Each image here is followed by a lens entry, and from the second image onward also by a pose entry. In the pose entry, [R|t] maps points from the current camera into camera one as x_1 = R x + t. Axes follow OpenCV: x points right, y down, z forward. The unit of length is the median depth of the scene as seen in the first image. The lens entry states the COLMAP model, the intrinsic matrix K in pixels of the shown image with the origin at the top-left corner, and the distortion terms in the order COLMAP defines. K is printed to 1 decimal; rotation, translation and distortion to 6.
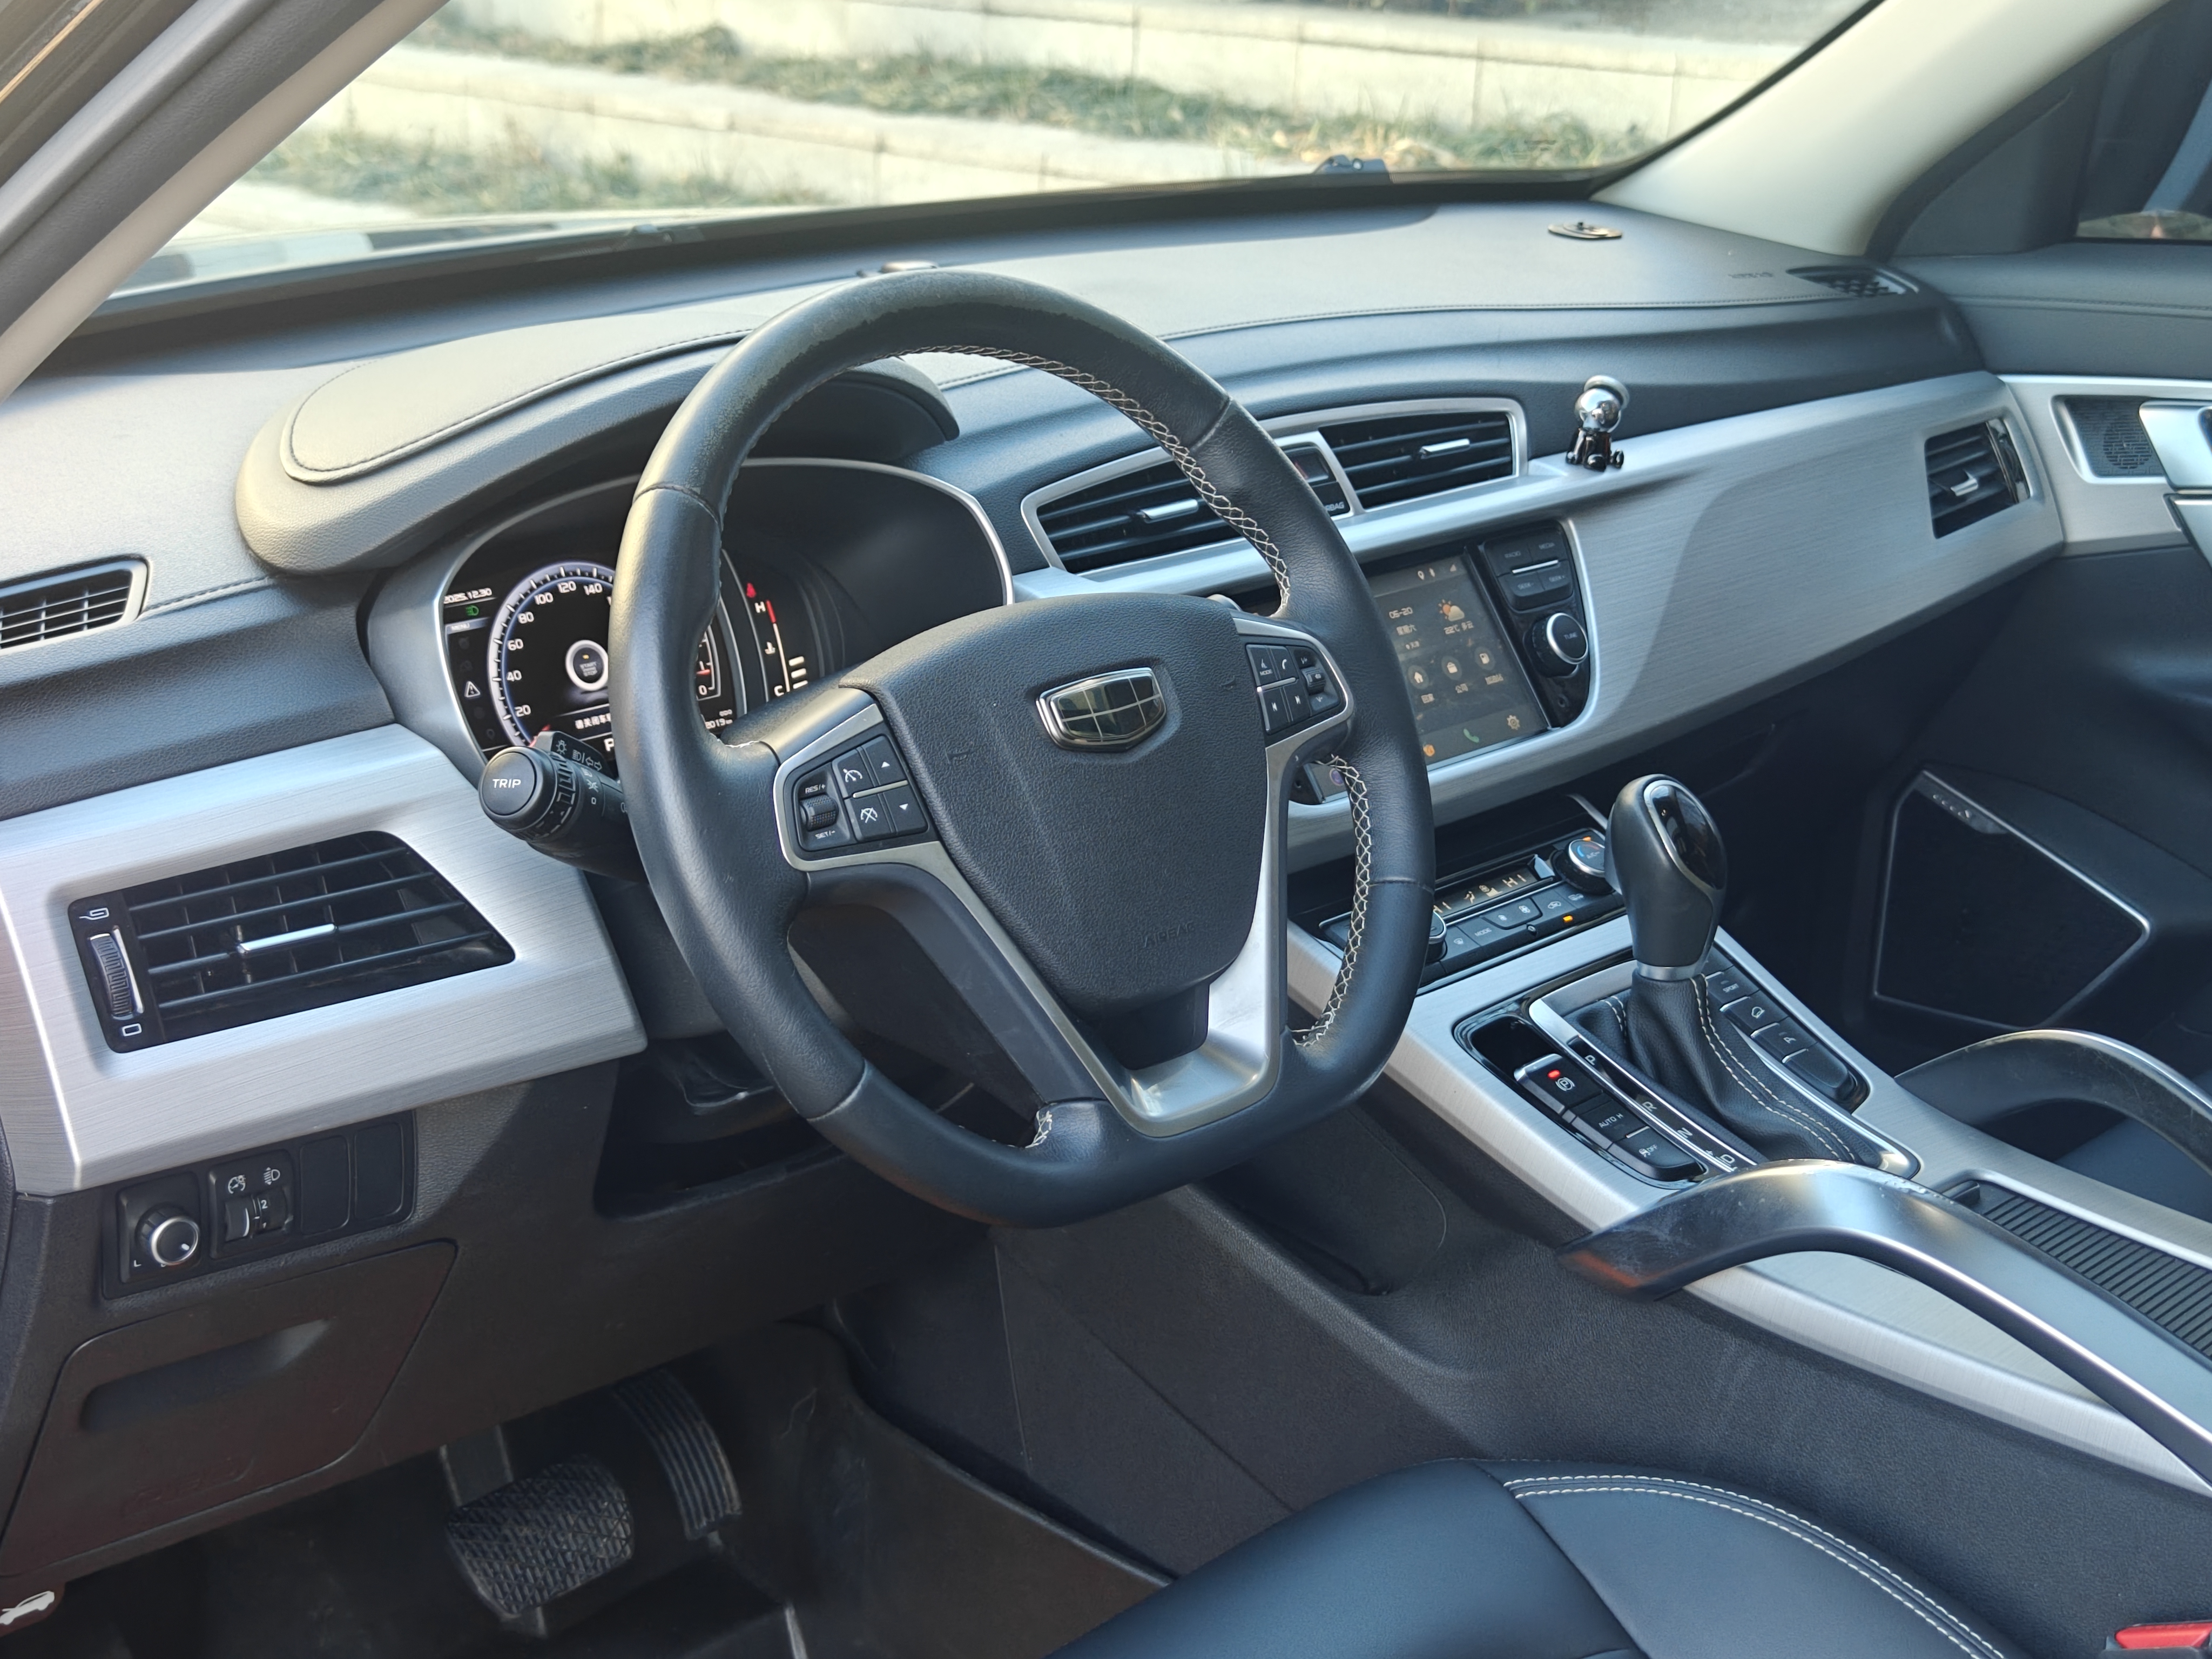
lens RADIAL K [[2967.4, 0, 1106.0], [0, 2967.4, 829.5], [0, 0, 1]] dist [0.017817, 0.030521]
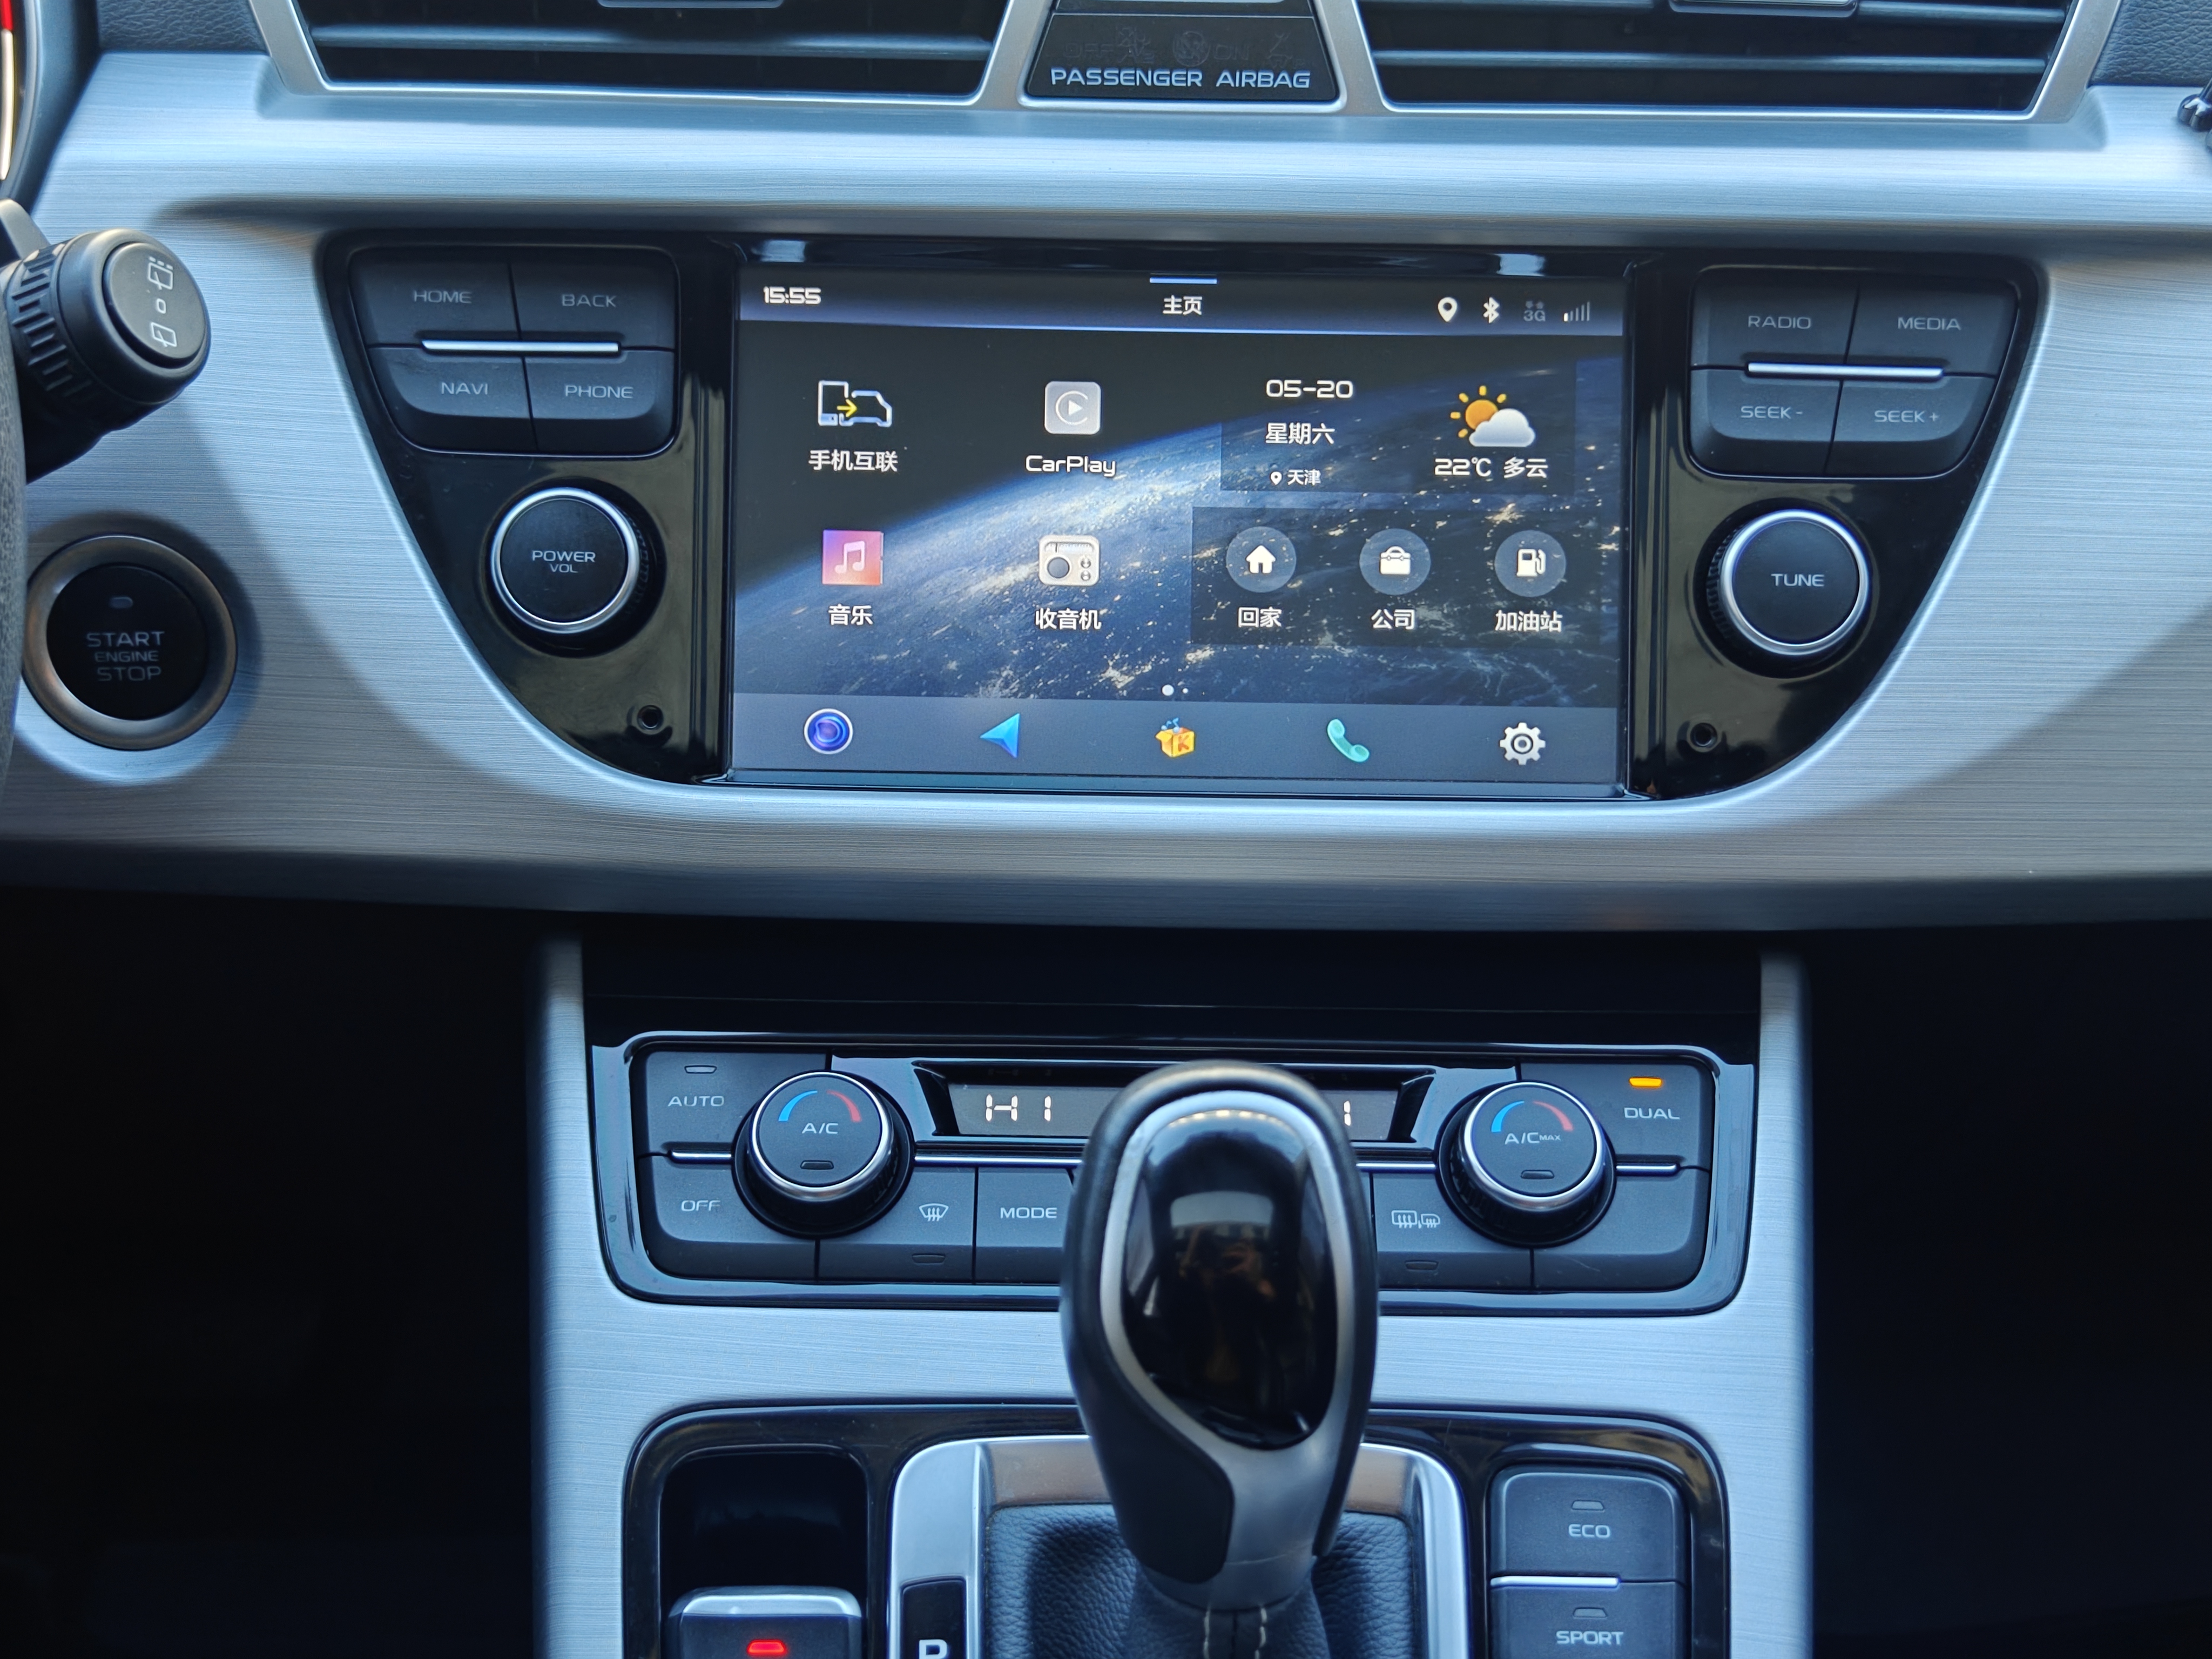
lens RADIAL K [[3079.8, 0, 1110.1], [0, 3079.8, 846.3], [0, 0, 1]] dist [0.021383, -0.136731]
pose [[0.700791, 0.399751, -0.590839, 0.341475], [-0.232575, 0.911018, 0.340523, -0.148097], [0.674389, -0.101221, 0.731405, 0.658352]]
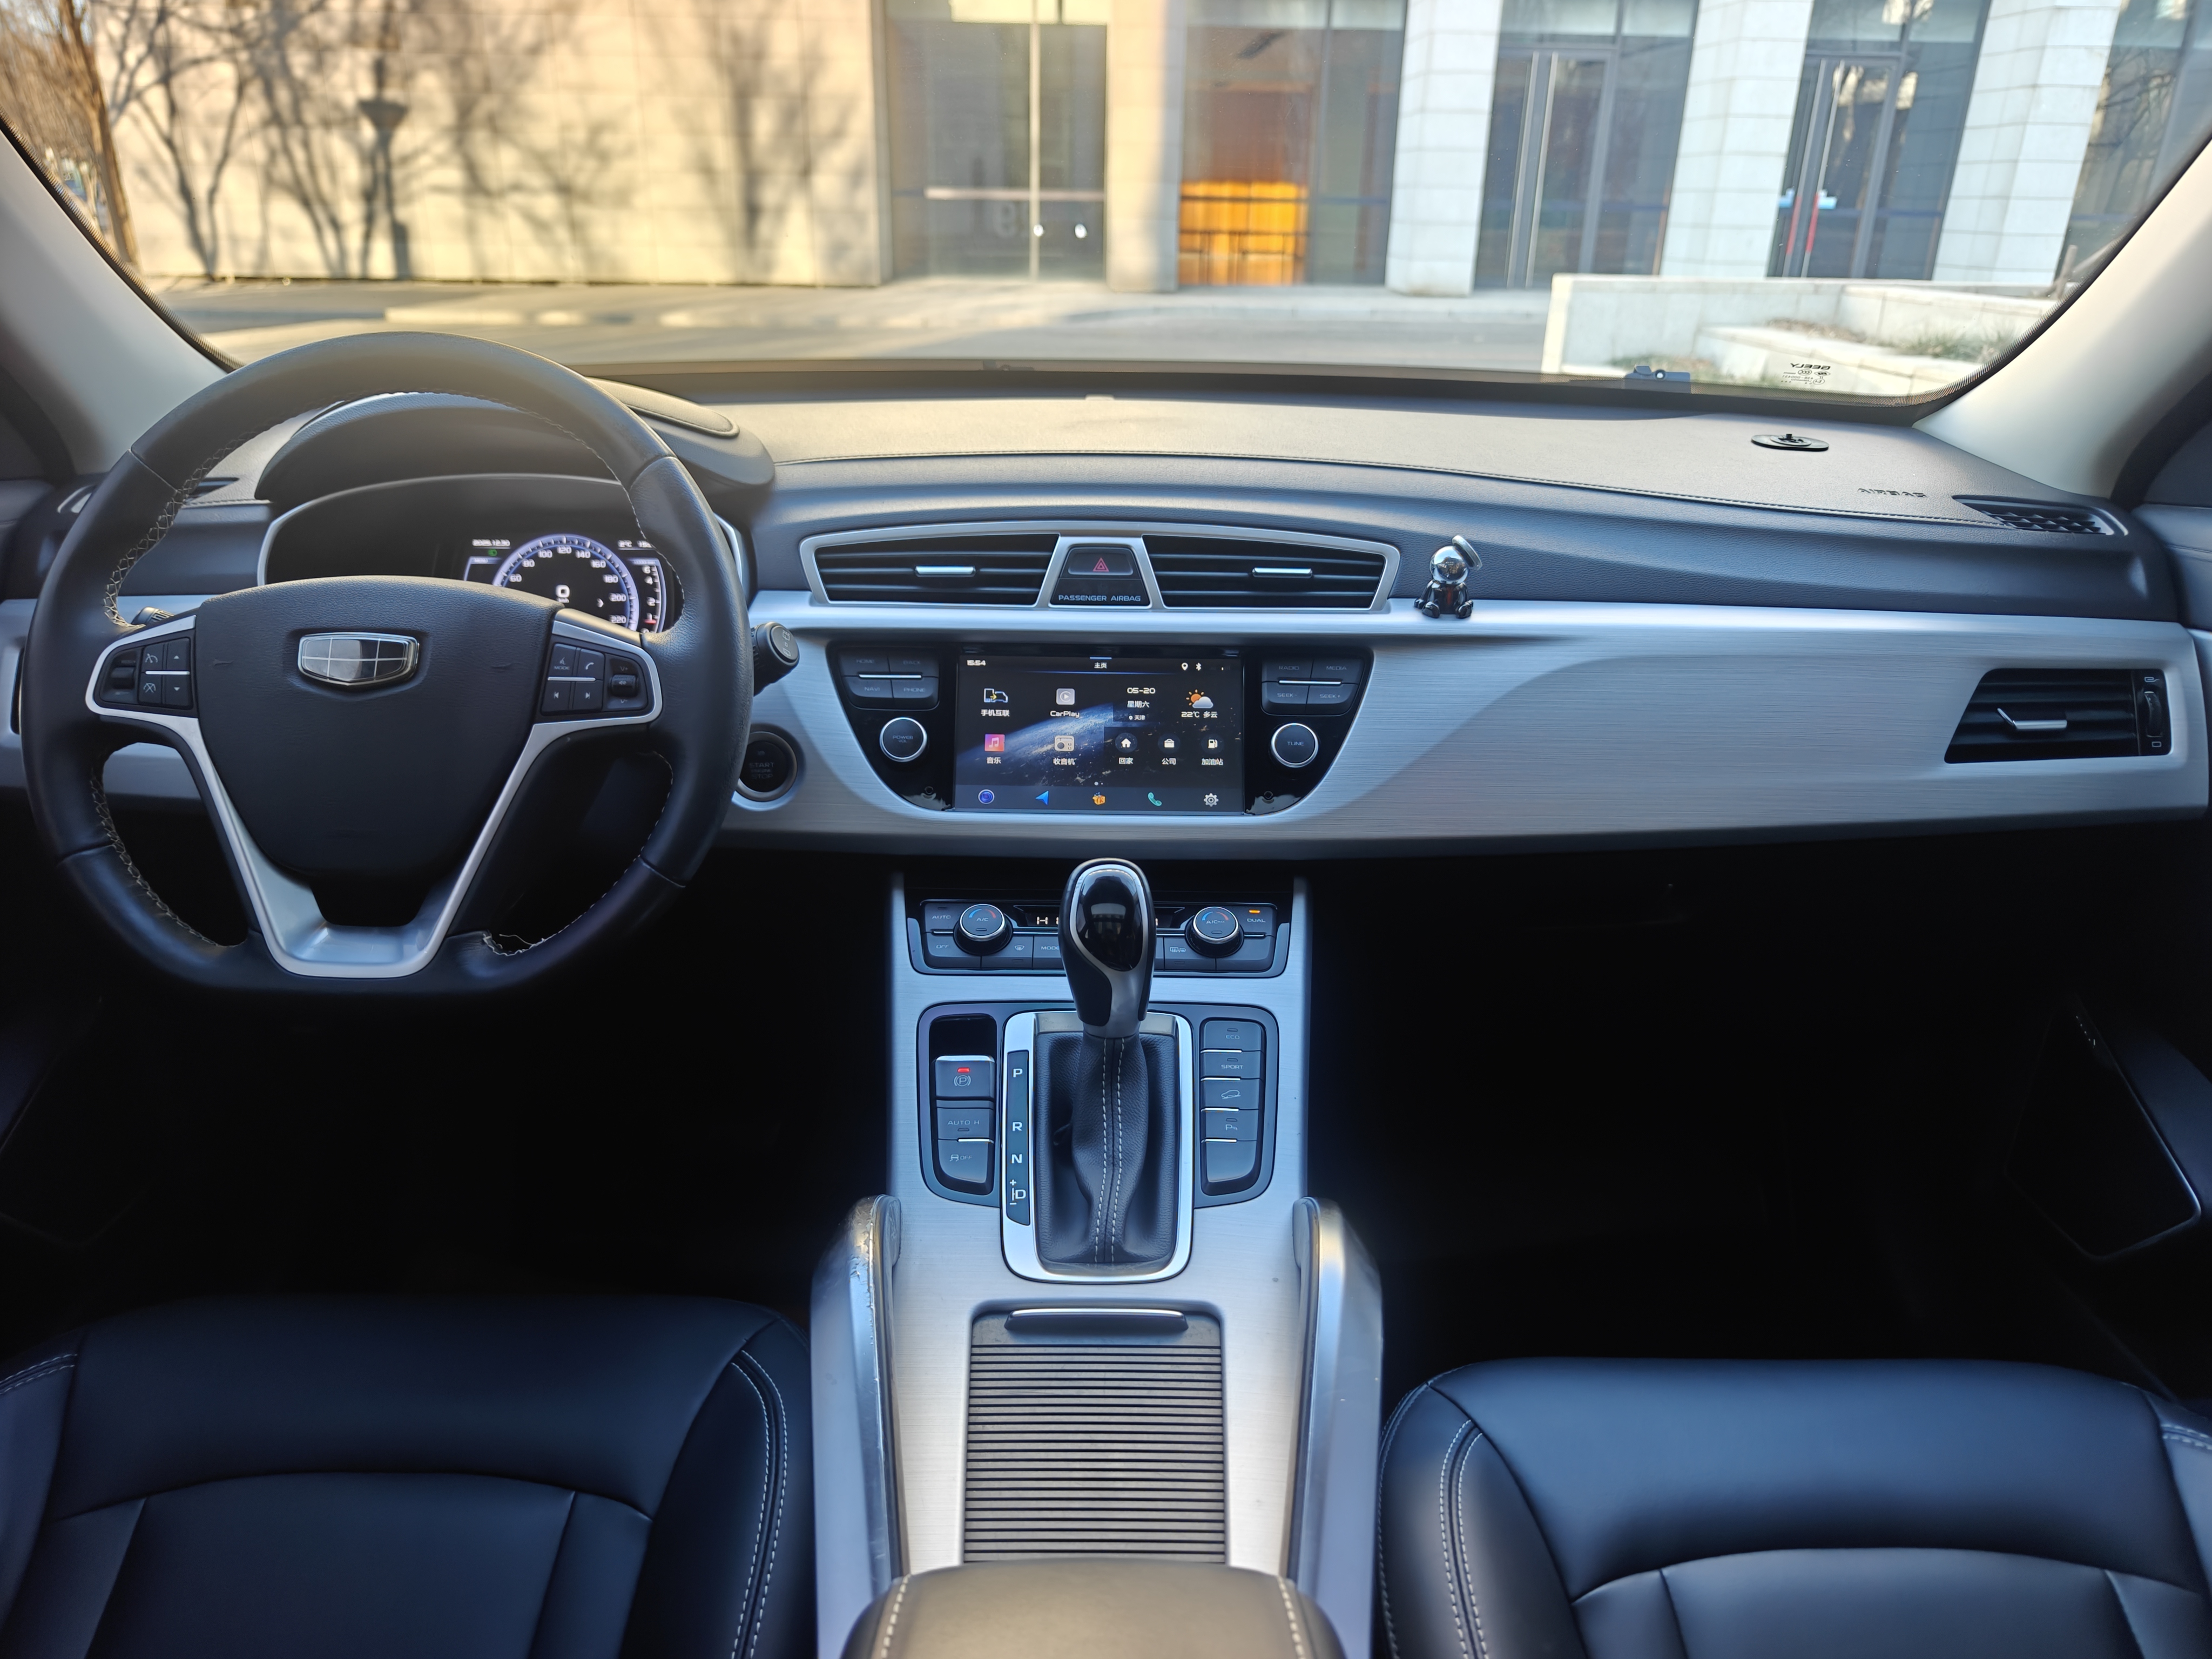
lens RADIAL K [[1472.2, 0, 1106.0], [0, 1472.2, 829.5], [0, 0, 1]] dist [0.008405, -0.040942]
pose [[0.701903, 0.265436, -0.660966, 0.501595], [-0.228284, 0.962850, 0.144245, -0.100126], [0.674699, 0.049642, 0.736422, 0.525609]]
